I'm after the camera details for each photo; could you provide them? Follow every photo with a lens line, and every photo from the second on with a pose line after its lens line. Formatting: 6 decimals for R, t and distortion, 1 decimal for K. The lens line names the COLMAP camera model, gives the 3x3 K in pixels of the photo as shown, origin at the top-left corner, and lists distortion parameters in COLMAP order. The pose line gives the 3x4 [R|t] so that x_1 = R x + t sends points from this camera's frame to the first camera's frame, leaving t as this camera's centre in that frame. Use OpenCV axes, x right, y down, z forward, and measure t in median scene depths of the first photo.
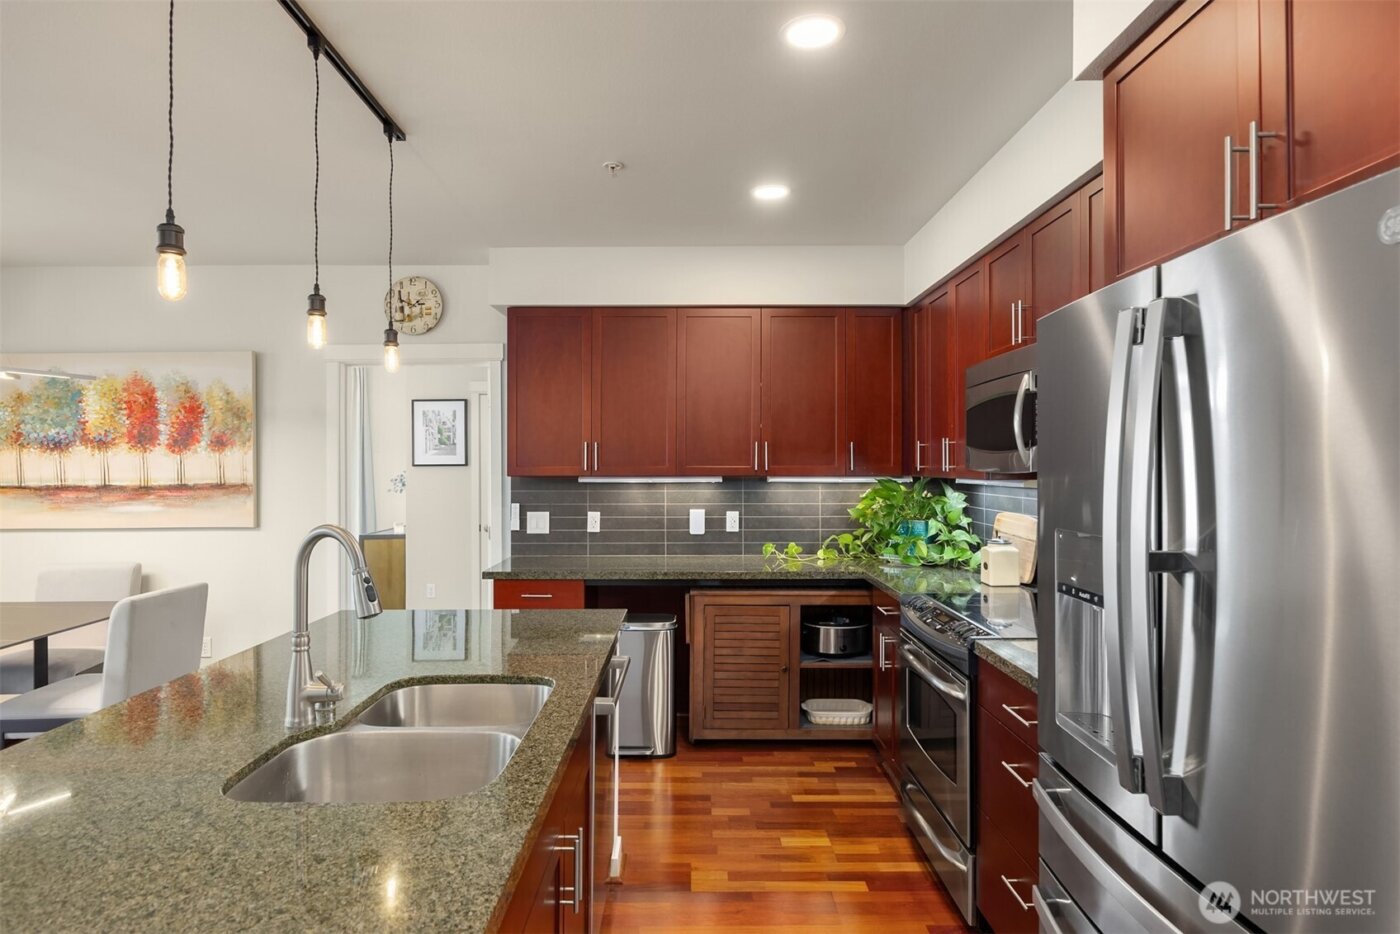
lens RADIAL K [[785.7, 0, 658.5], [0, 785.7, 466.5], [0, 0, 1]] dist [0.000904, 0.000264]
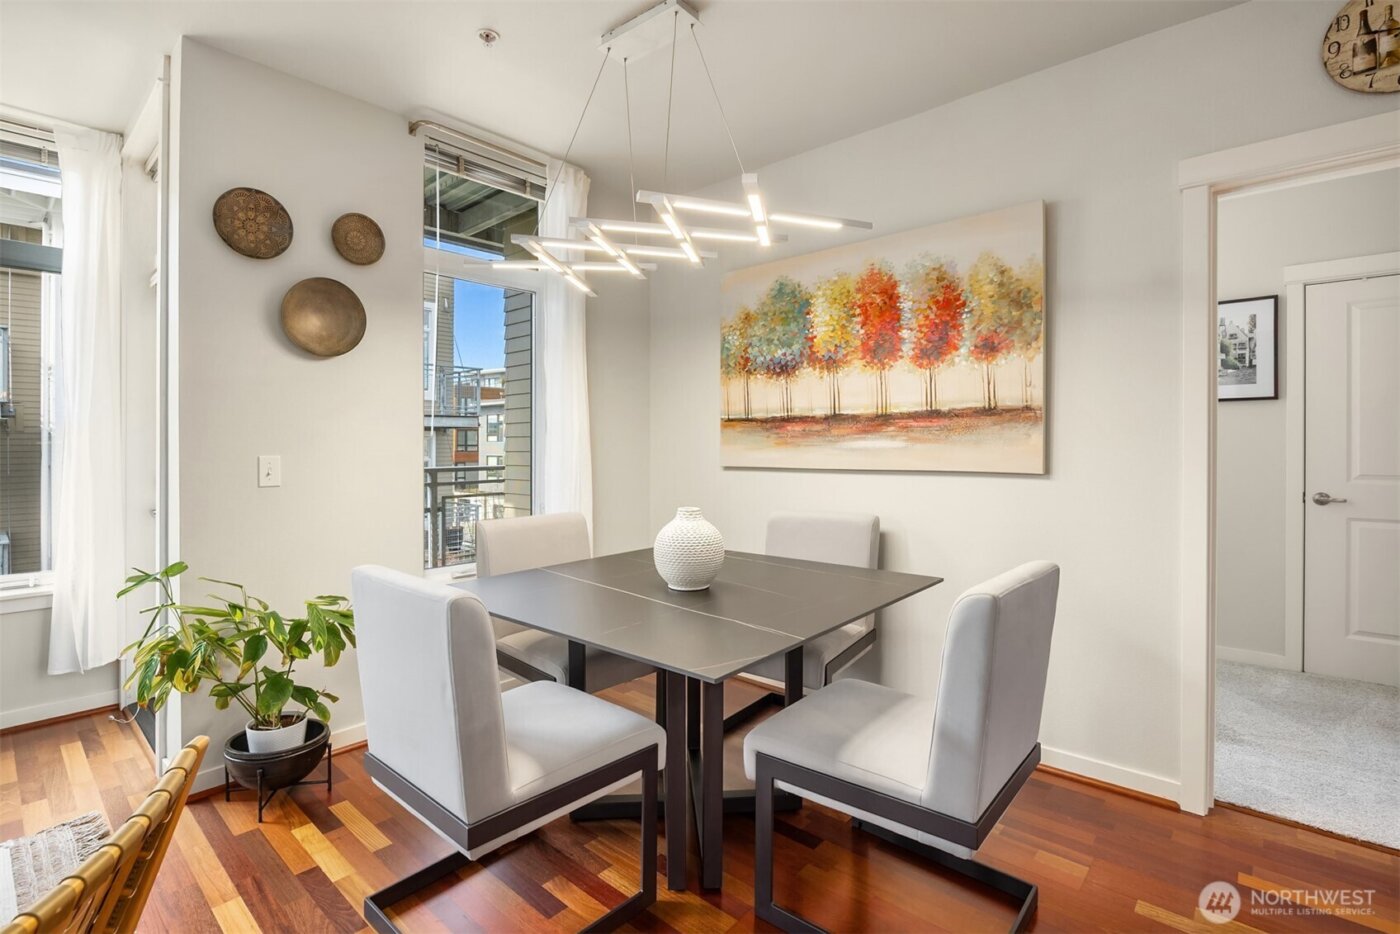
lens RADIAL K [[636.2, 0, 679.6], [0, 636.2, 456.2], [0, 0, 1]] dist [-0.011072, 0.000014]
pose [[0.751132, 0.012581, -0.660033, -0.396855], [0.000940, 0.999797, 0.020127, 0.052610], [0.660152, -0.015738, 0.750967, 0.412514]]
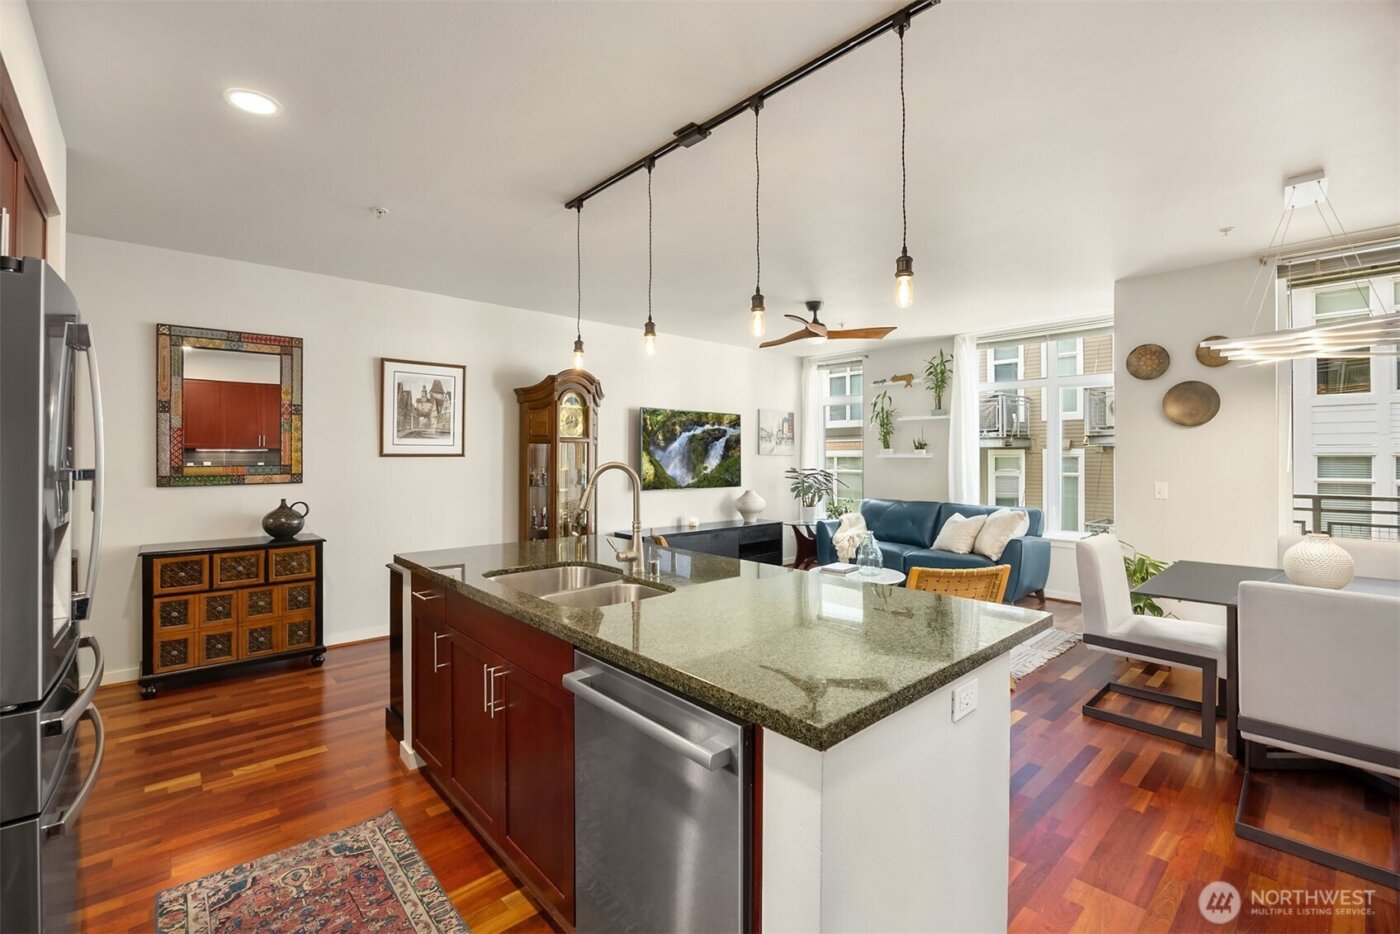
lens RADIAL K [[636.2, 0, 690.7], [0, 636.2, 450.9], [0, 0, 1]] dist [-0.006273, -0.000339]
pose [[-0.730944, -0.001196, -0.682436, 0.163972], [0.003350, 0.999980, -0.005340, 0.018779], [0.682429, -0.006189, -0.730926, 0.776345]]
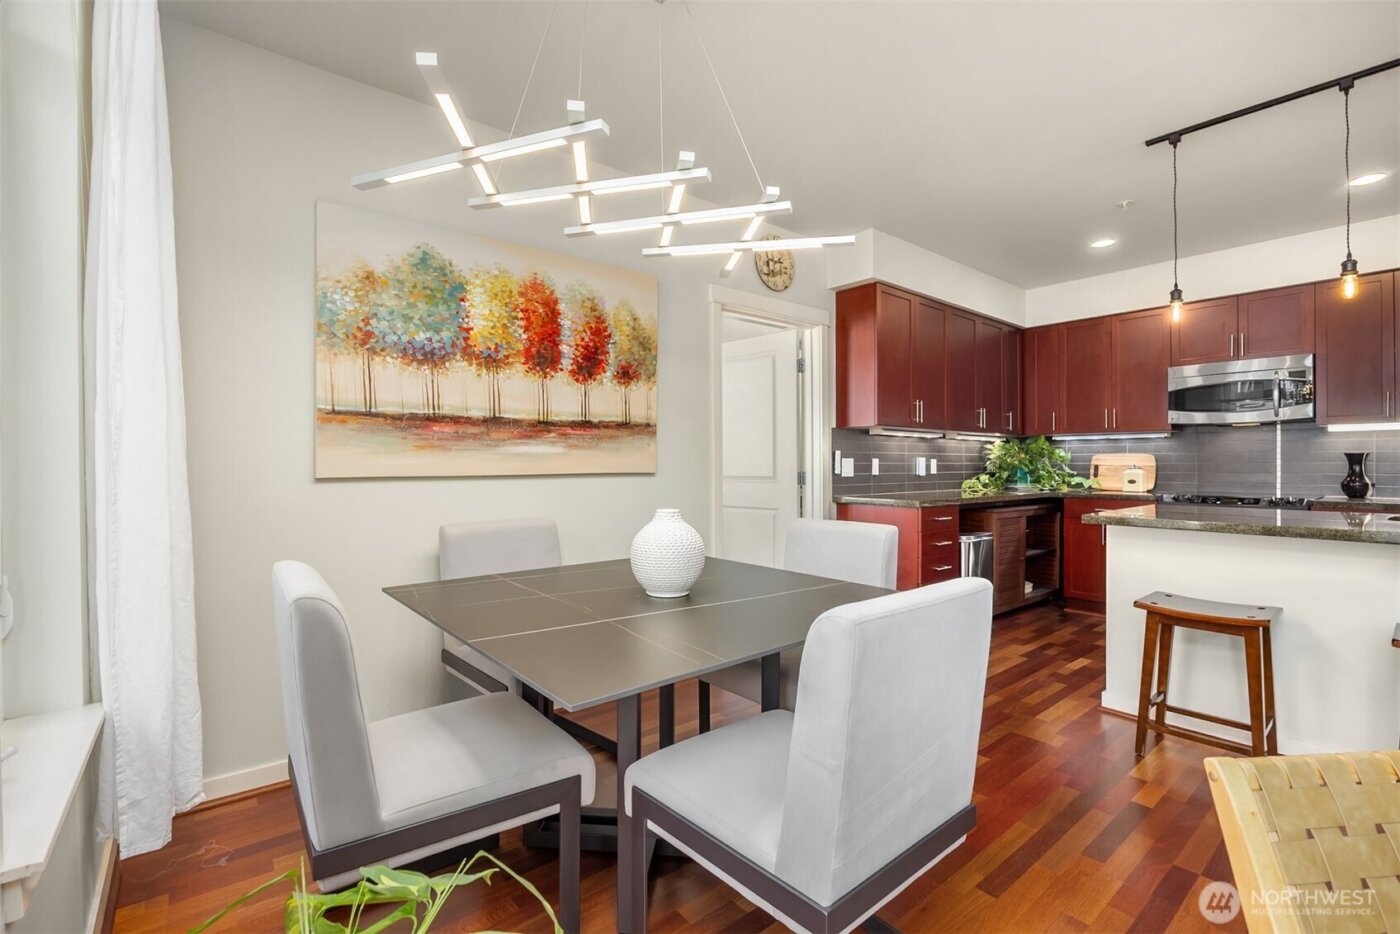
lens RADIAL K [[636.2, 0, 731.6], [0, 636.2, 456.1], [0, 0, 1]] dist [-0.006273, -0.000339]
pose [[0.755648, 0.008815, 0.654919, -0.927262], [-0.001761, 0.999933, -0.011427, 0.066735], [-0.654976, 0.007481, 0.755613, 0.399458]]
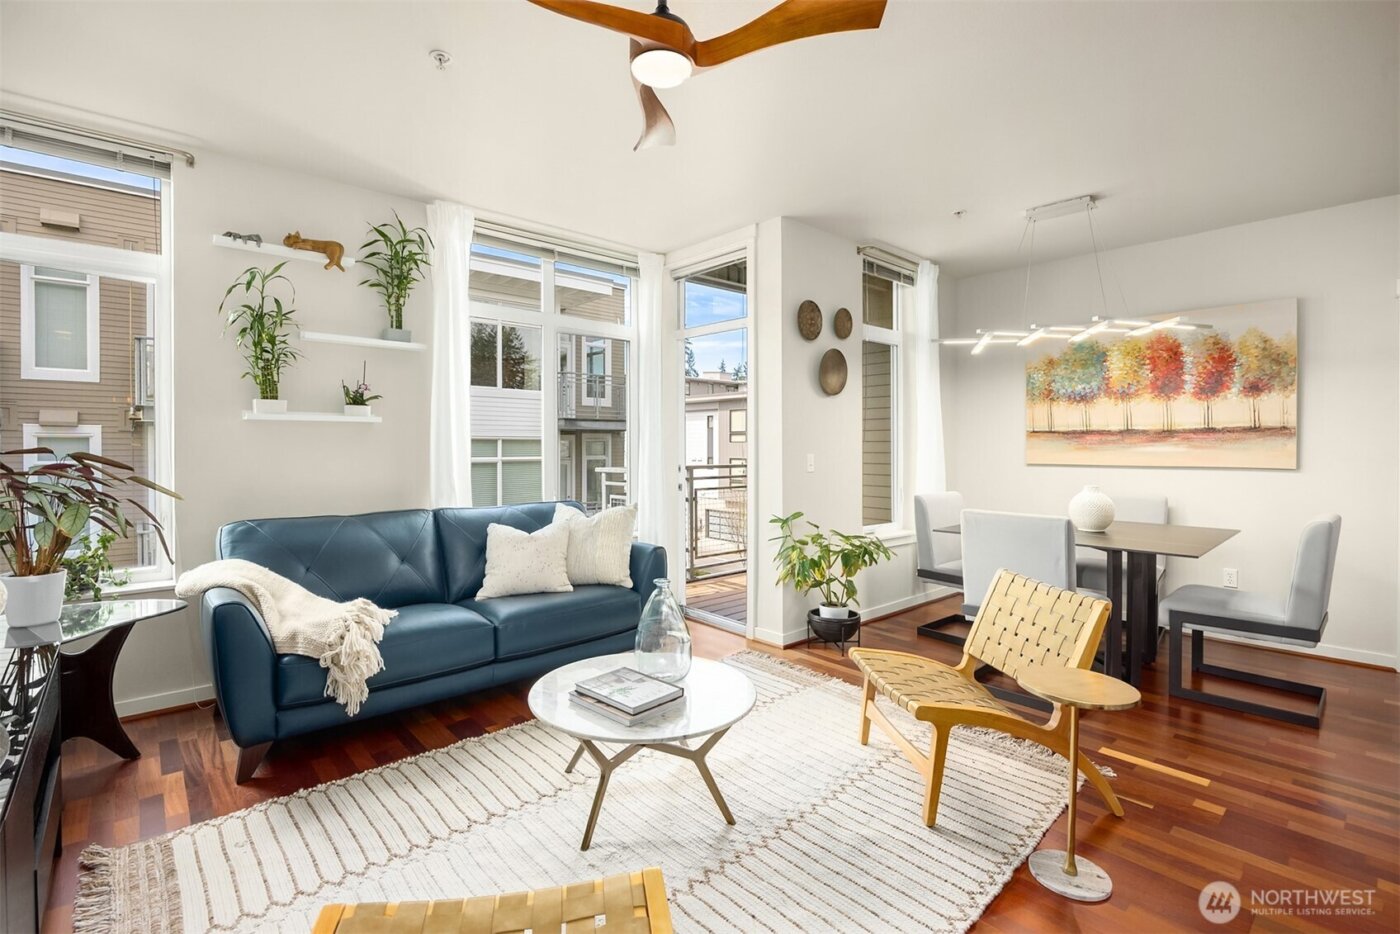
lens RADIAL K [[636.2, 0, 681.7], [0, 636.2, 450.5], [0, 0, 1]] dist [-0.011072, 0.000014]
pose [[0.679848, 0.009932, -0.733285, -0.459512], [-0.005895, 0.999950, 0.008078, 0.051681], [0.733329, -0.001169, 0.679873, -0.149112]]
